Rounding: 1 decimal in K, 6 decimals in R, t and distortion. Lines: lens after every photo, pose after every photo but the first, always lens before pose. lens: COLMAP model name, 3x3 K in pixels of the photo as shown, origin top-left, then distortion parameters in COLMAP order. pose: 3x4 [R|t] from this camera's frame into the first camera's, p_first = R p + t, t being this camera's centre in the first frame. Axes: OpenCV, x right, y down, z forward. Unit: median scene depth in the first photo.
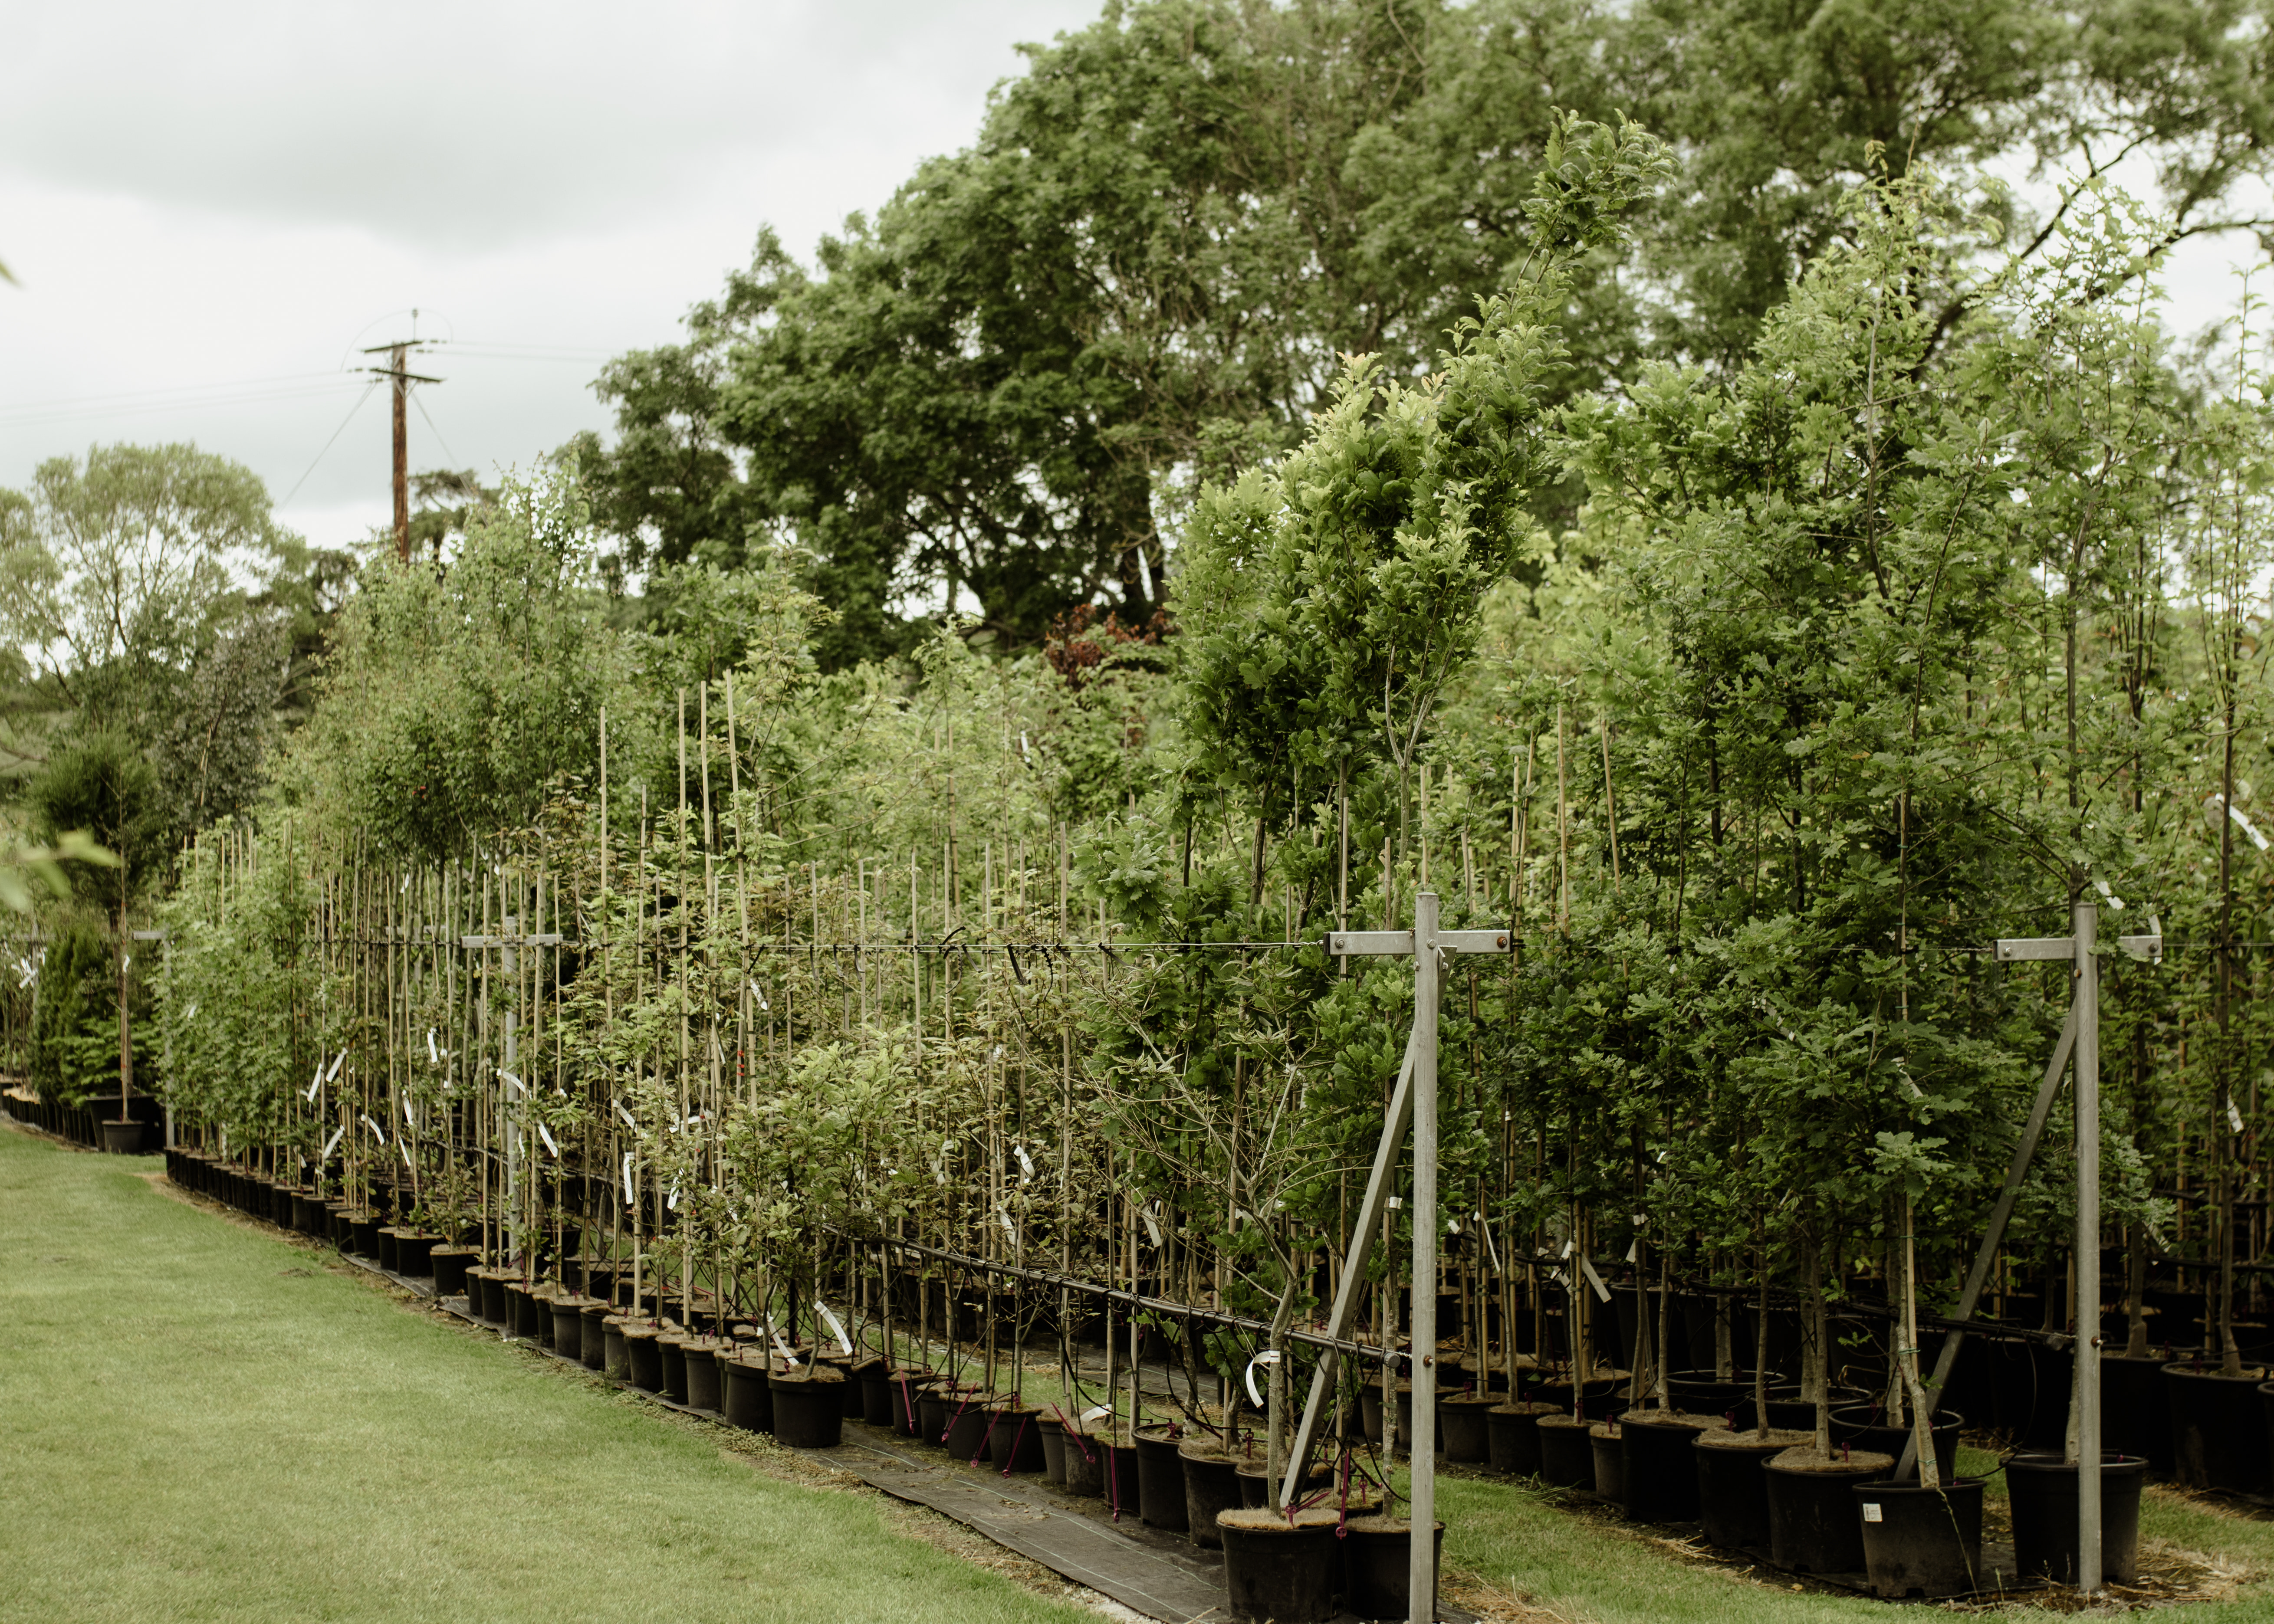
lens RADIAL K [[3982.2, 0, 1117.9], [0, 3982.2, 809.8], [0, 0, 1]] dist [-0.072249, 0.000000]
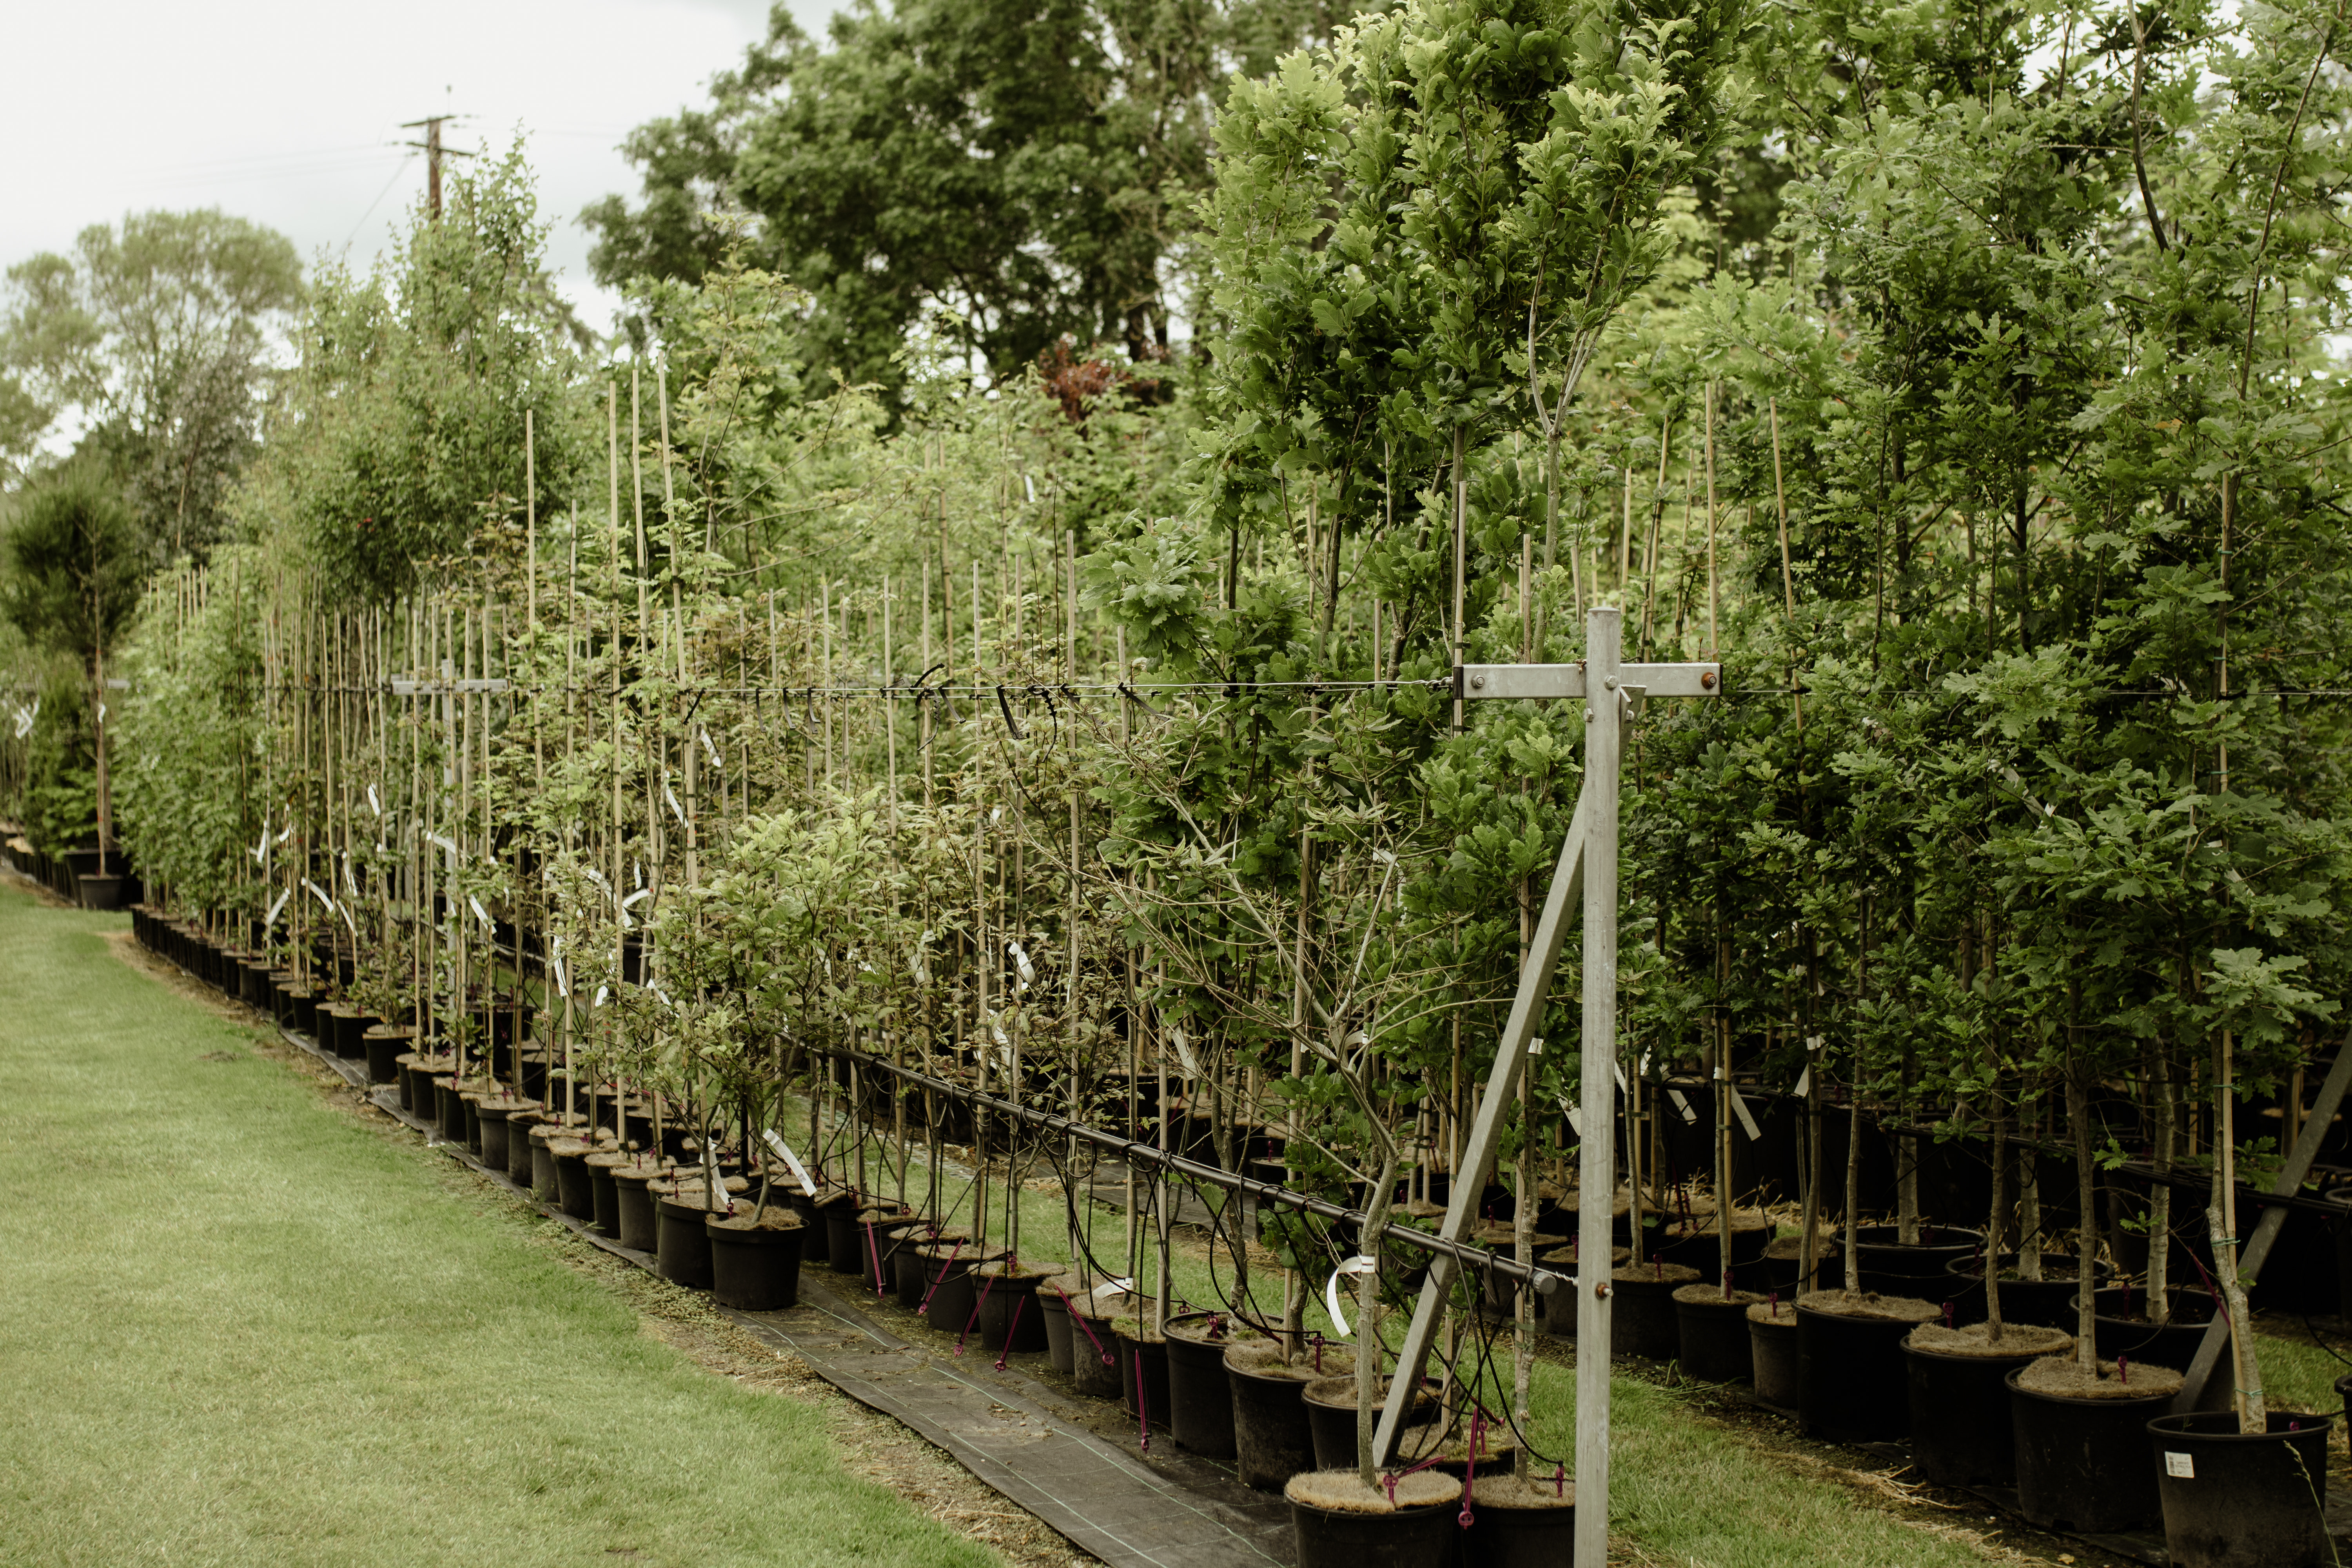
lens RADIAL K [[3516.9, 0, 1184.8], [0, 3516.9, 804.7], [0, 0, 1]] dist [-0.073734, 0.000000]
pose [[0.999826, -0.000074, 0.018659, -0.004155], [-0.001135, 0.997899, 0.064785, 0.012319], [-0.018624, -0.064795, 0.997725, 0.315170]]
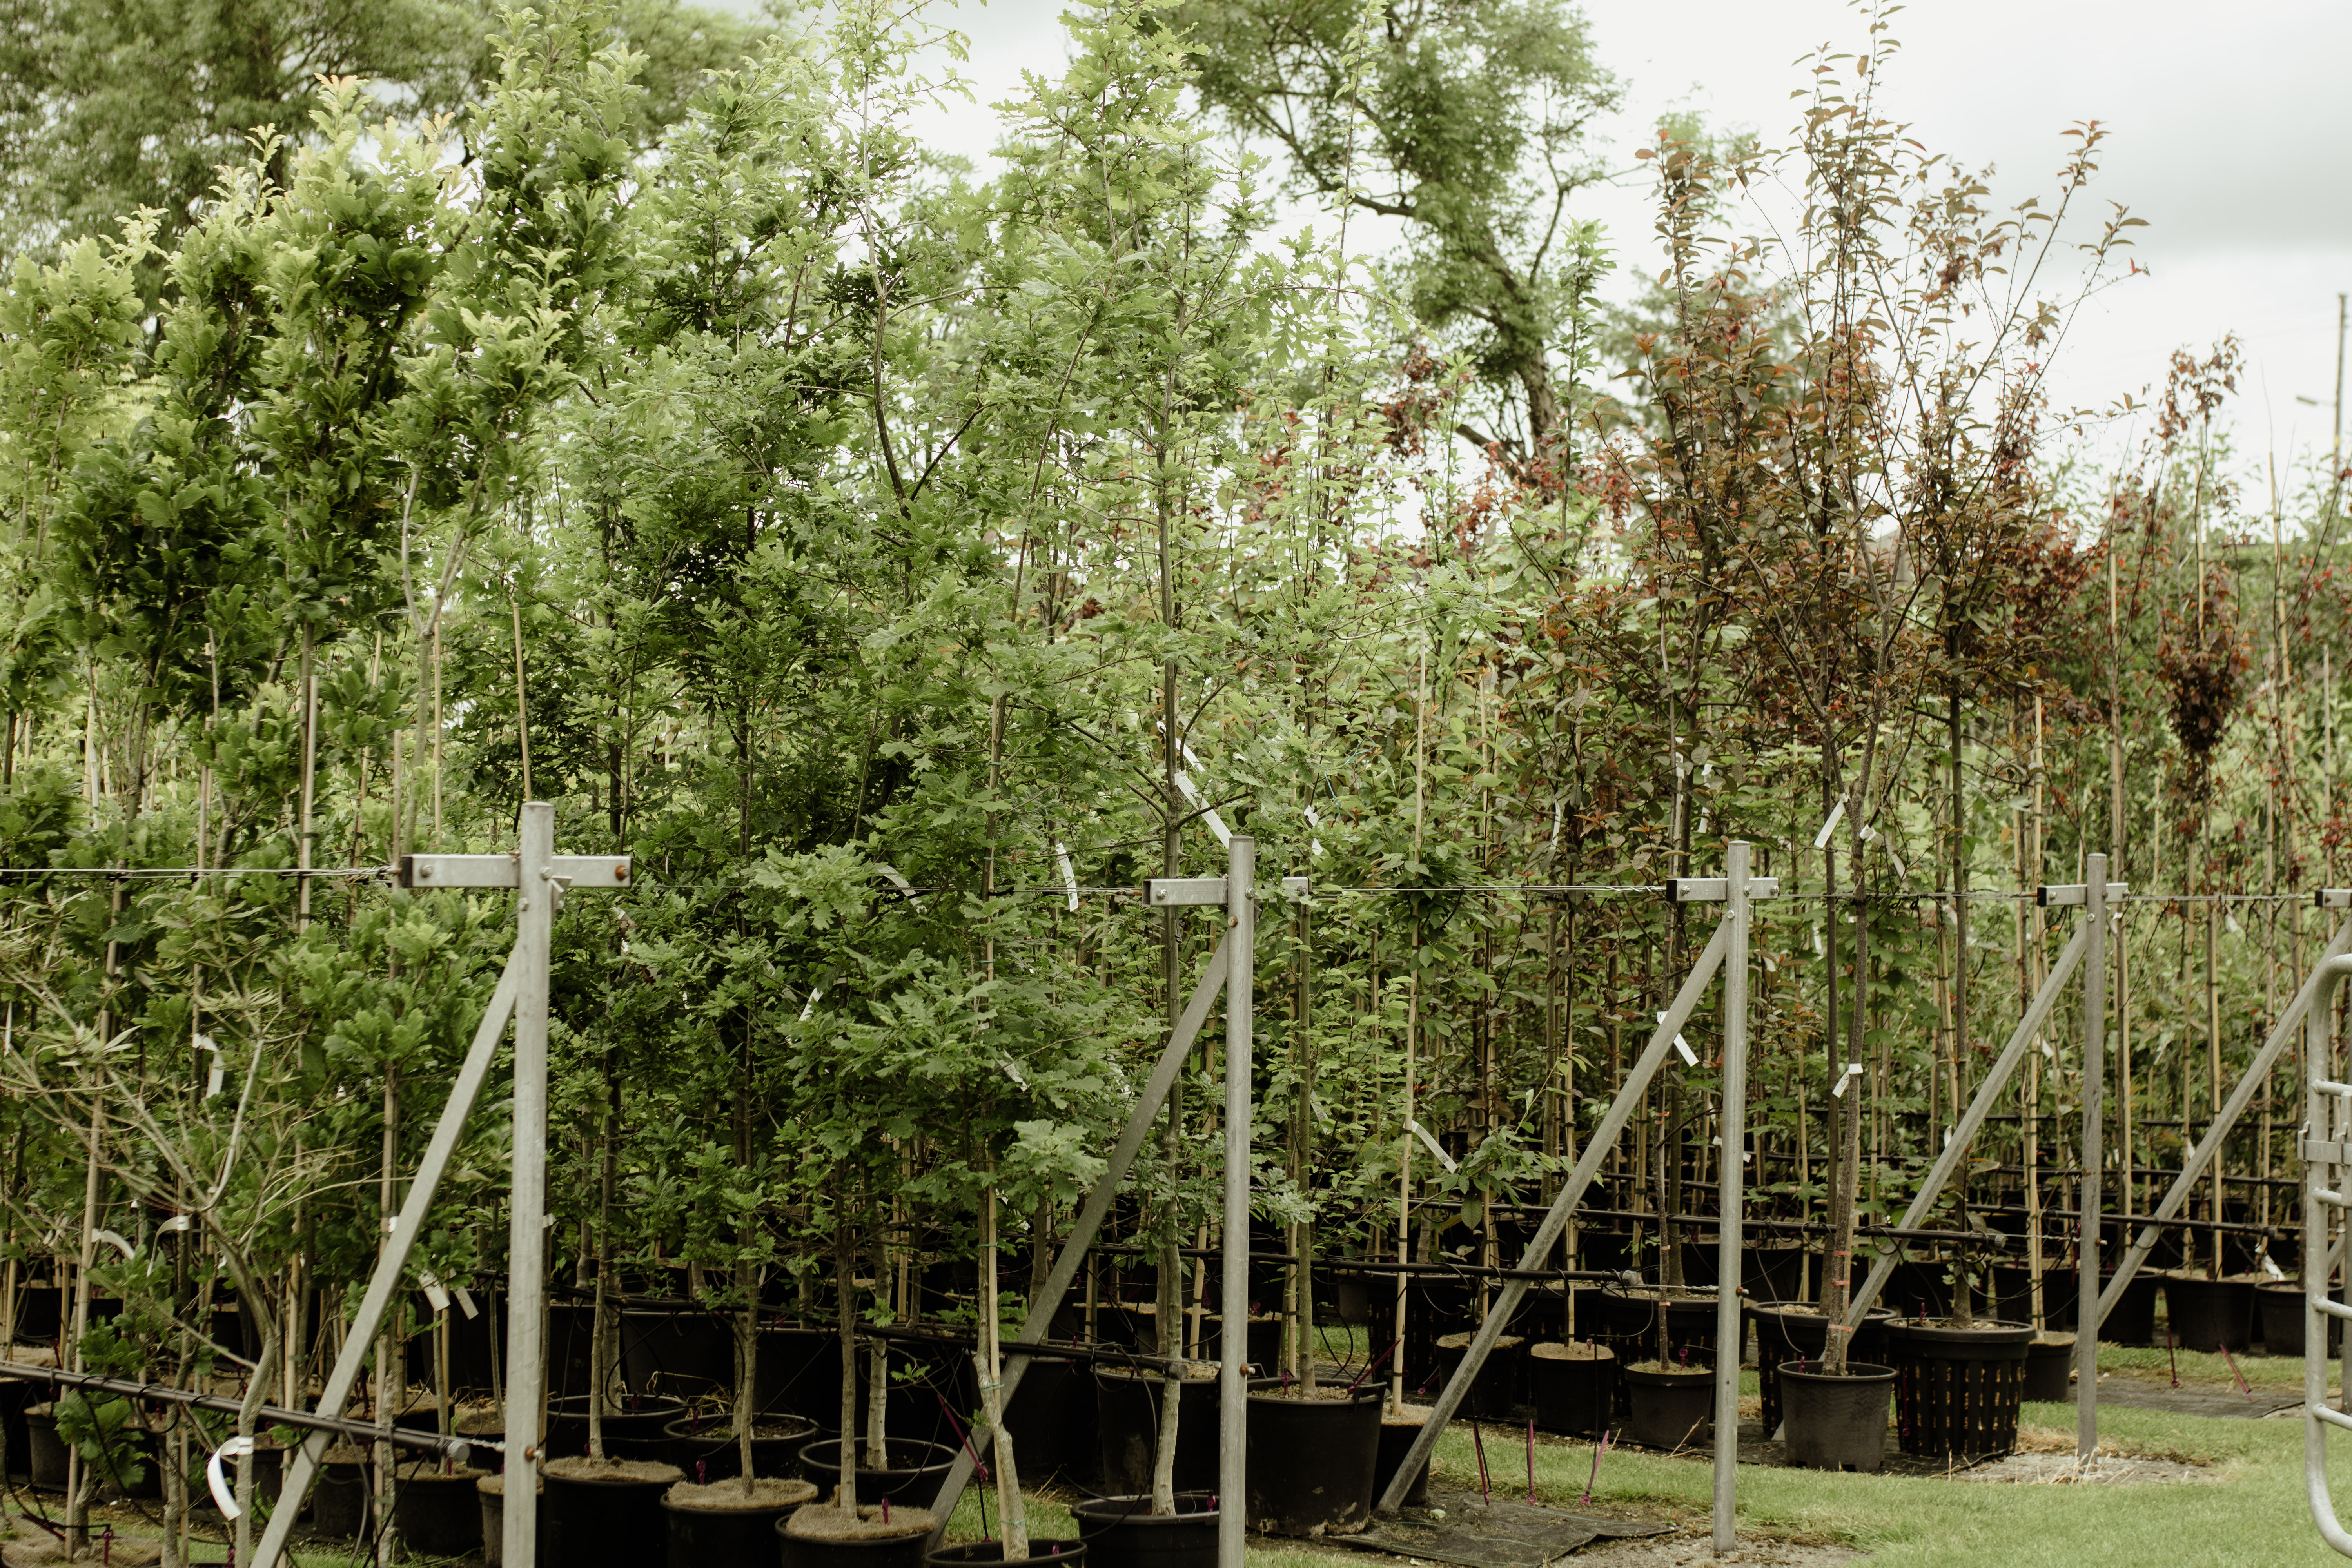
lens RADIAL K [[3516.9, 0, 1181.2], [0, 3516.9, 794.0], [0, 0, 1]] dist [-0.073734, 0.000000]
pose [[0.876496, 0.024846, 0.480768, -0.098374], [-0.027087, 0.999630, -0.002277, 0.013866], [-0.480647, -0.011027, 0.876845, 0.305349]]
